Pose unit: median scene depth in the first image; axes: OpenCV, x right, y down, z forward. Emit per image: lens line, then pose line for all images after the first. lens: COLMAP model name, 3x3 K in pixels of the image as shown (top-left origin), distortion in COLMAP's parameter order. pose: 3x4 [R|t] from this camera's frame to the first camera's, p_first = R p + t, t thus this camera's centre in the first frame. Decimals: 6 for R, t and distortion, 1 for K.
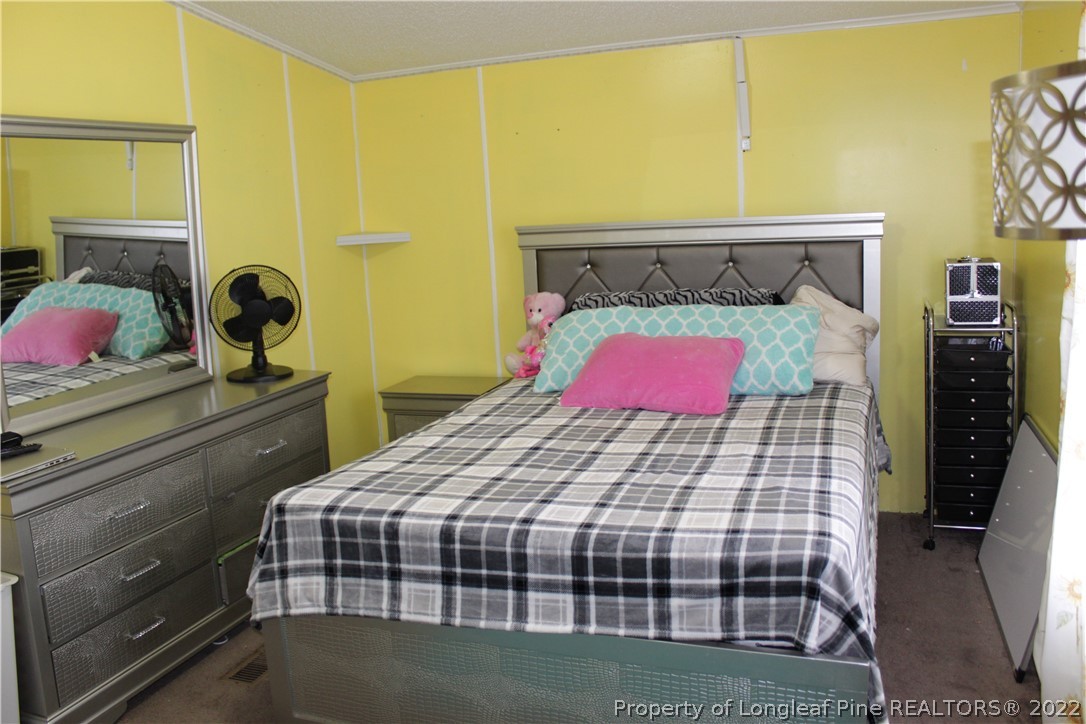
lens RADIAL K [[904.0, 0, 534.0], [0, 904.0, 356.0], [0, 0, 1]] dist [-0.154352, 0.135606]
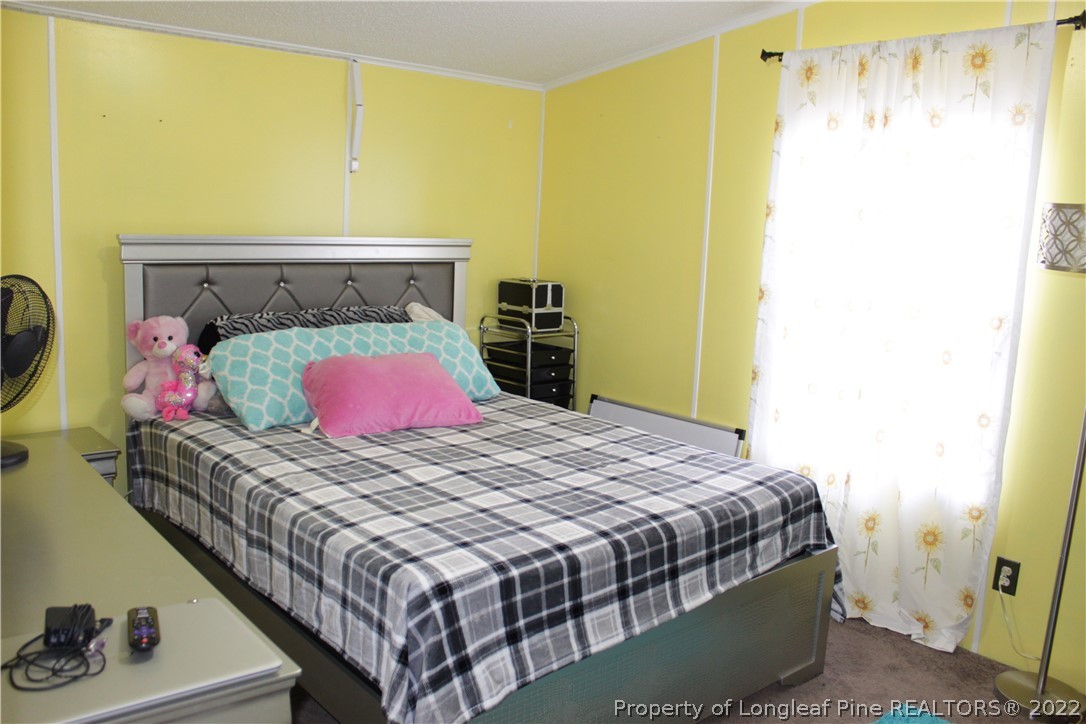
lens RADIAL K [[904.0, 0, 539.9], [0, 904.0, 372.4], [0, 0, 1]] dist [-0.154352, 0.135606]
pose [[0.464862, -0.072516, 0.882408, -0.673570], [0.081764, 0.995897, 0.038769, -0.028385], [-0.881600, 0.054127, 0.468884, 0.403697]]
